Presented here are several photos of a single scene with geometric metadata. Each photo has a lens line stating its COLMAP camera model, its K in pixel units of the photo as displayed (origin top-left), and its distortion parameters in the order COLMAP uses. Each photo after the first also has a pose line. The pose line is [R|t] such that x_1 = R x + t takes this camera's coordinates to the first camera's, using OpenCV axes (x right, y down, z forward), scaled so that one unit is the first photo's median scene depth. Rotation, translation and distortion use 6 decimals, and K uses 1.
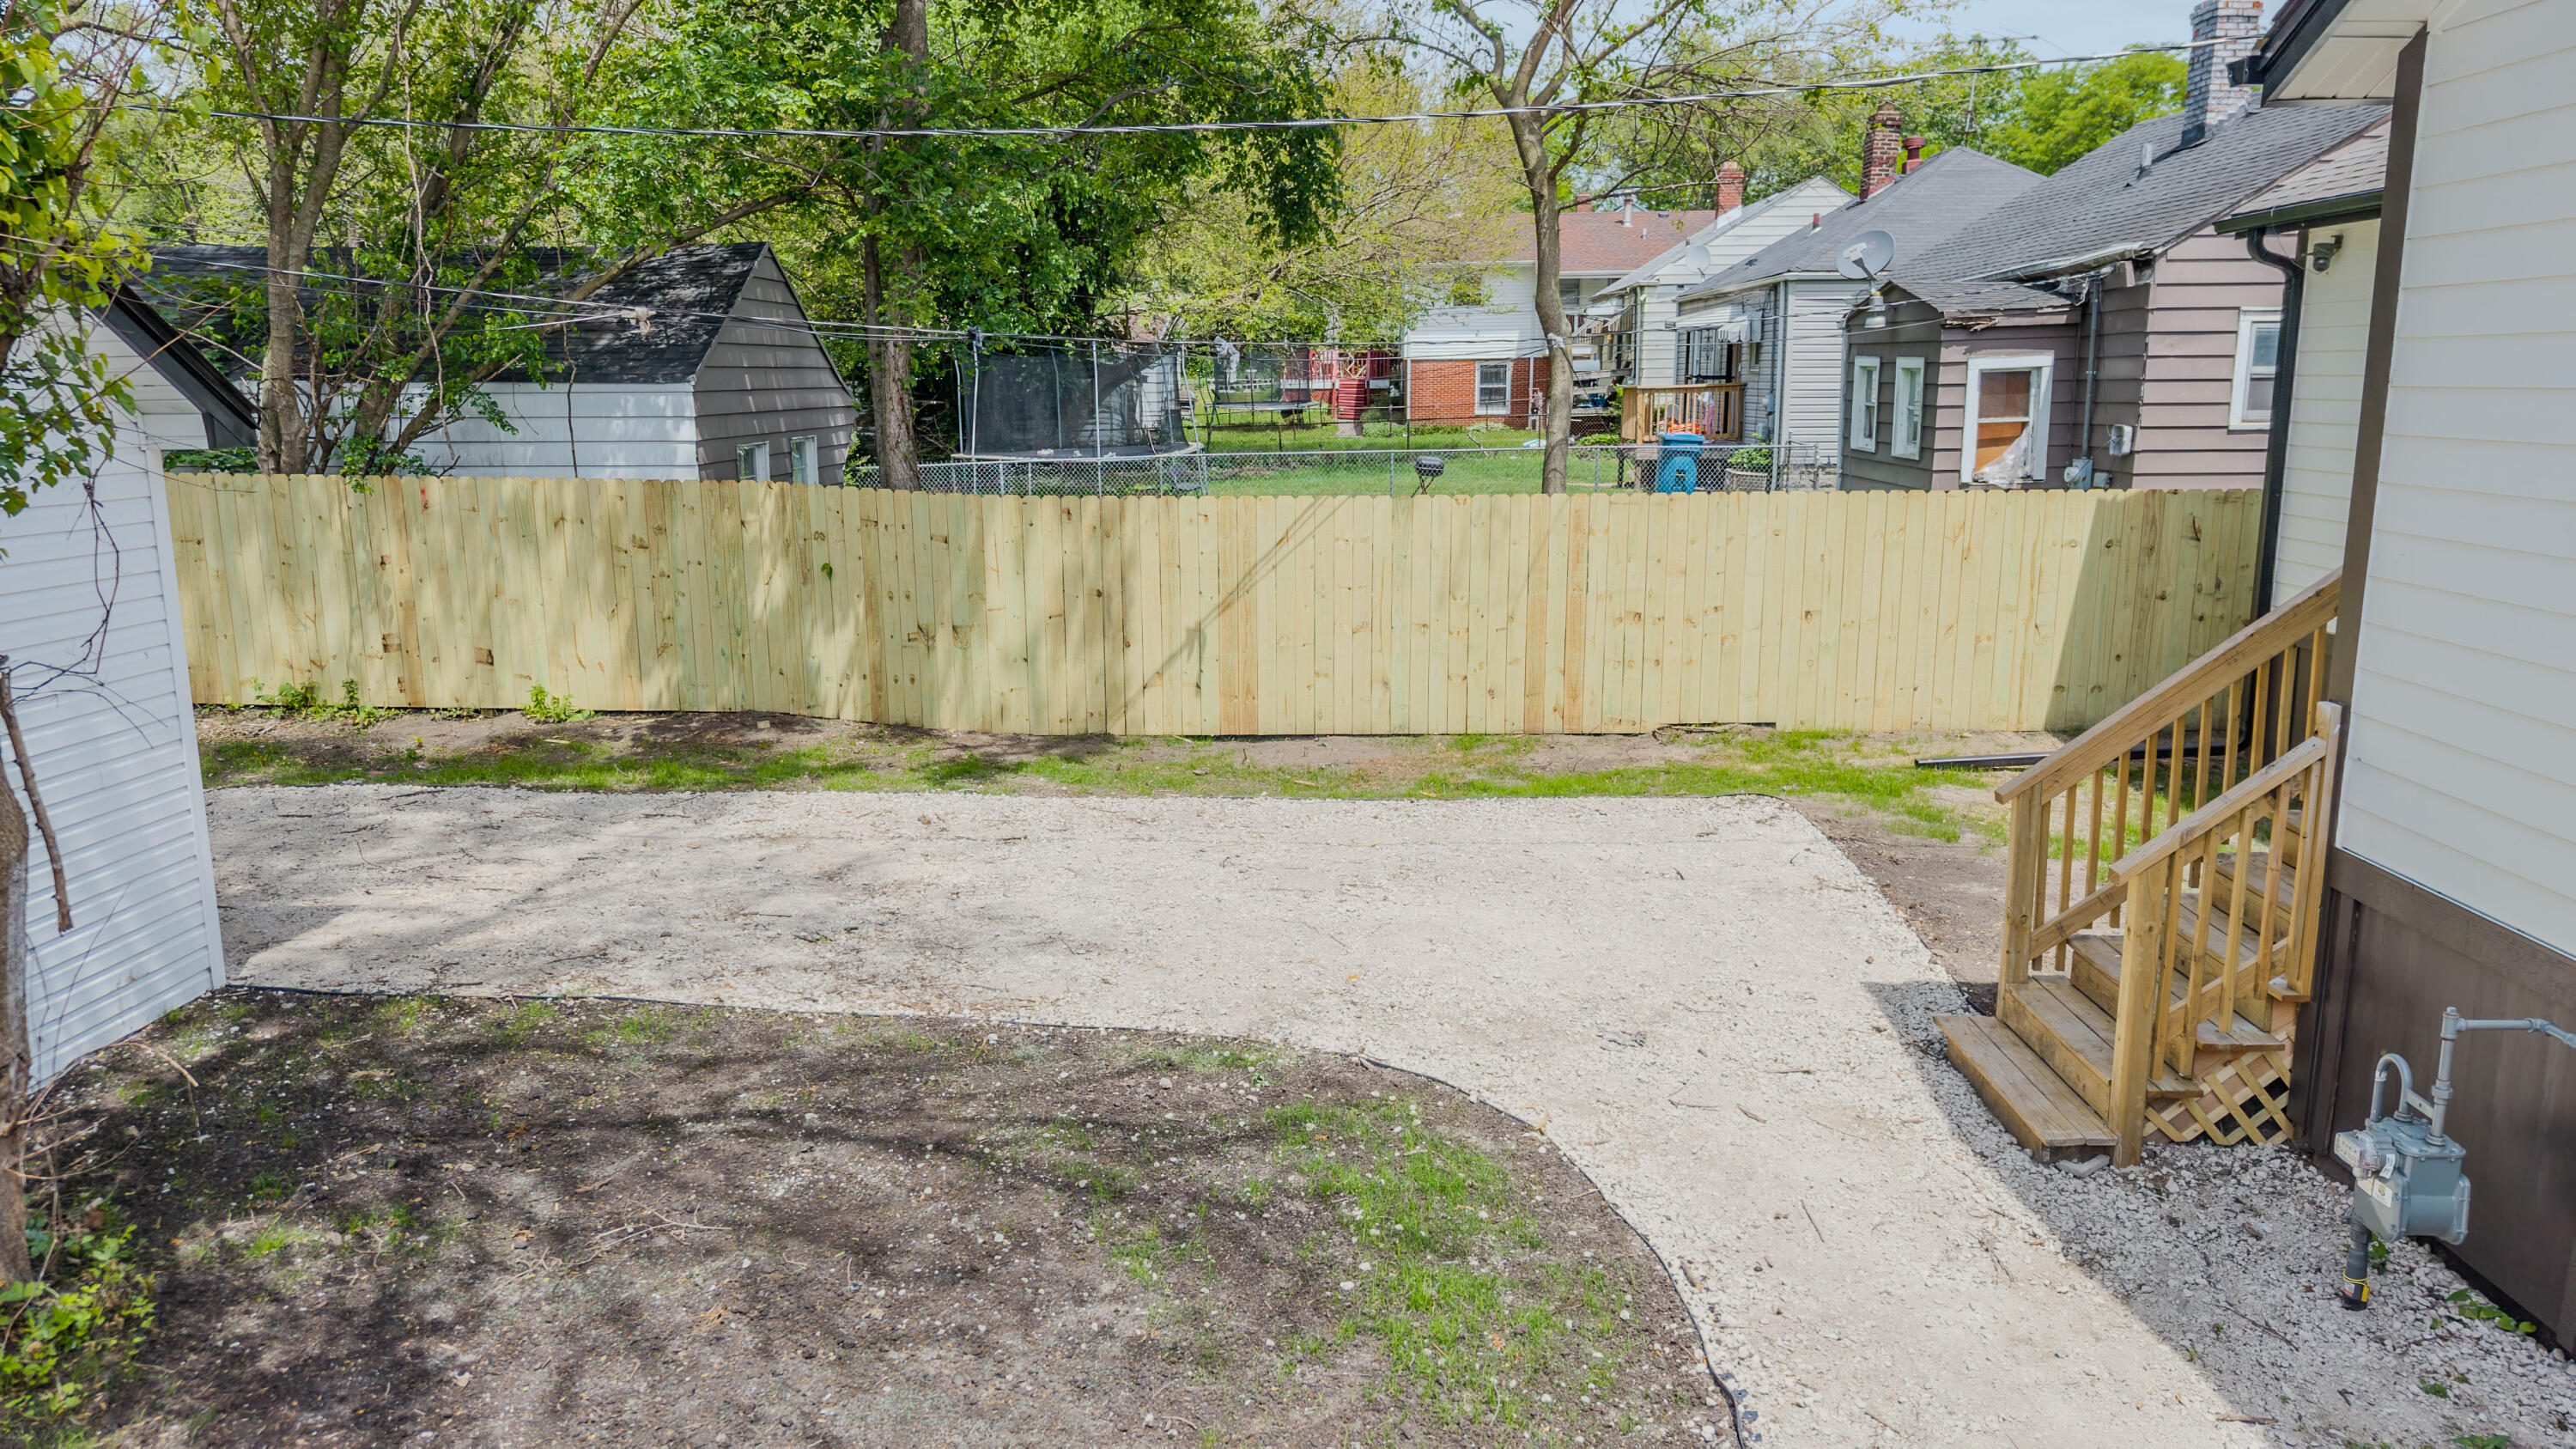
lens RADIAL K [[1735.4, 0, 1294.5], [0, 1735.4, 717.7], [0, 0, 1]] dist [0.013607, -0.021457]
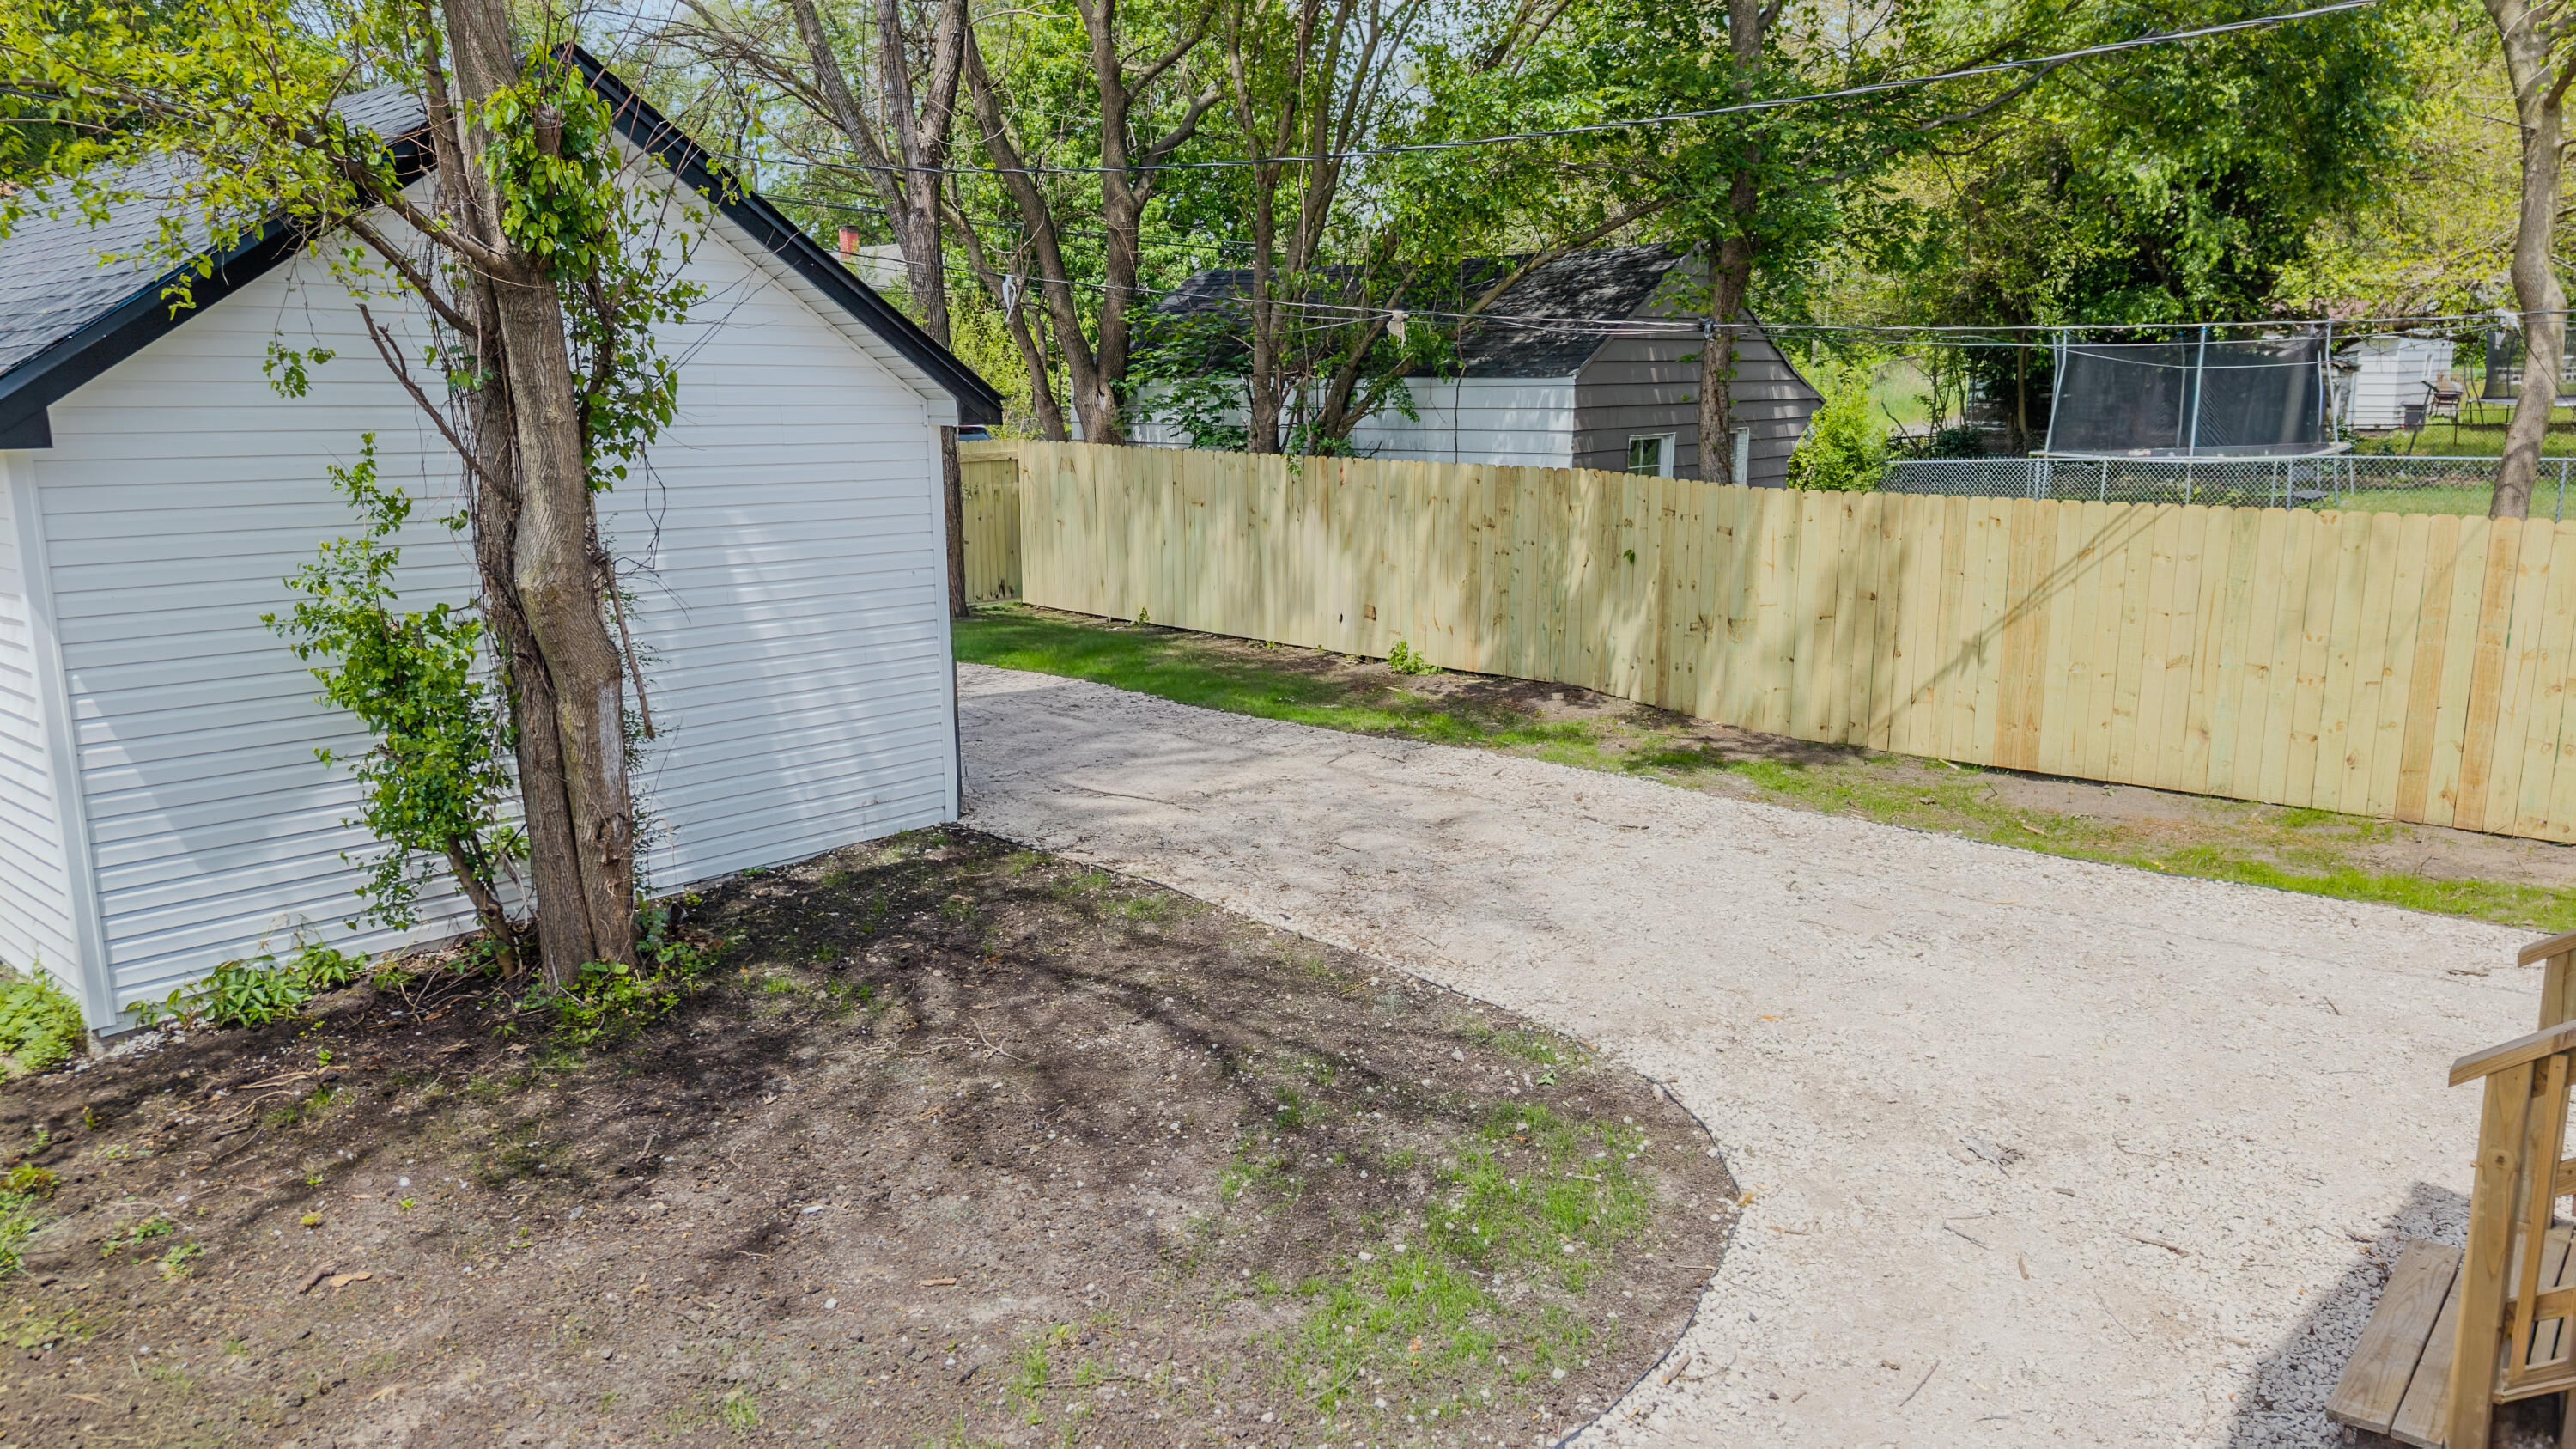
lens RADIAL K [[1735.4, 0, 1269.6], [0, 1735.4, 716.5], [0, 0, 1]] dist [0.013607, -0.021457]
pose [[0.753283, 0.123239, -0.646048, 0.368600], [-0.121339, 0.991467, 0.047651, -0.018494], [0.646407, 0.042496, 0.761808, 0.102297]]
